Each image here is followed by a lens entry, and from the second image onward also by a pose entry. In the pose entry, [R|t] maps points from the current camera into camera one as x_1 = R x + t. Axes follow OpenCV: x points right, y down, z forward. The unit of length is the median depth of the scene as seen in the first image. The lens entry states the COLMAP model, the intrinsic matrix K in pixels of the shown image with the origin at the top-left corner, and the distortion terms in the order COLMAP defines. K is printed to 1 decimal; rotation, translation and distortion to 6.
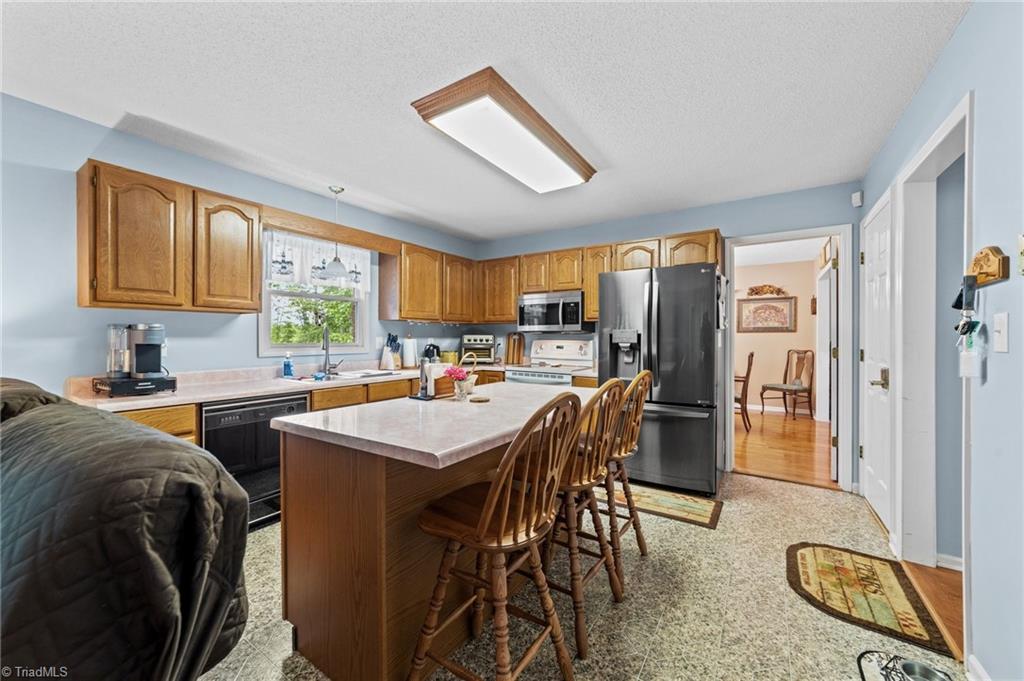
lens RADIAL K [[395.7, 0, 514.1], [0, 395.7, 335.6], [0, 0, 1]] dist [0.001295, 0.000133]
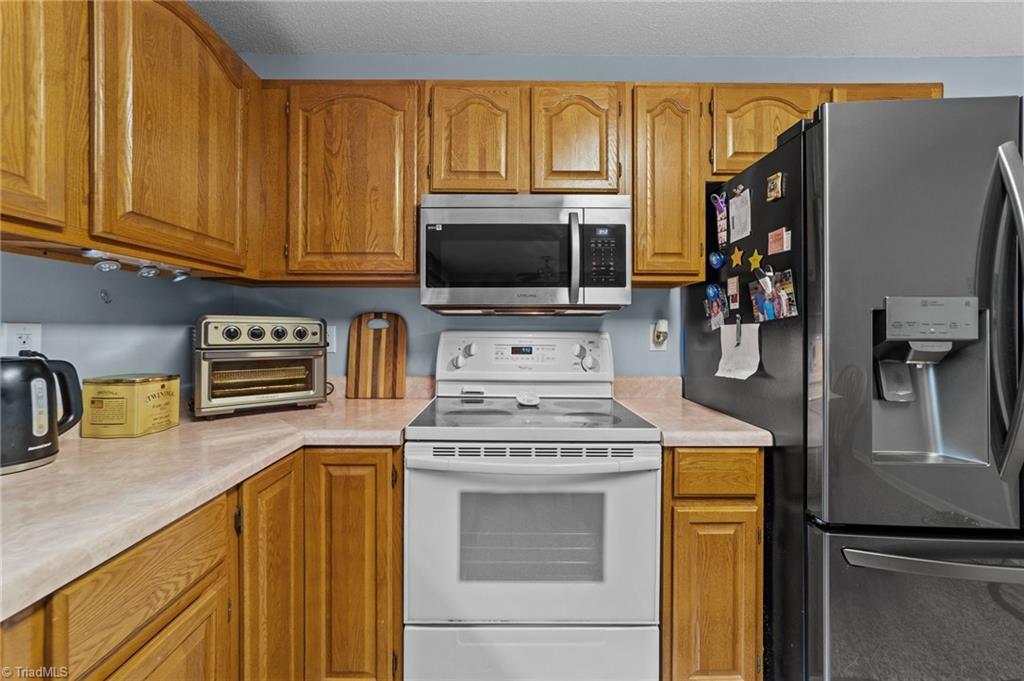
lens RADIAL K [[395.7, 0, 502.9], [0, 395.7, 325.4], [0, 0, 1]] dist [0.001295, 0.000133]
pose [[0.840820, 0.005074, 0.541291, -0.104361], [-0.002644, 0.999983, -0.005267, 0.006775], [-0.541308, 0.002997, 0.840819, 0.661728]]
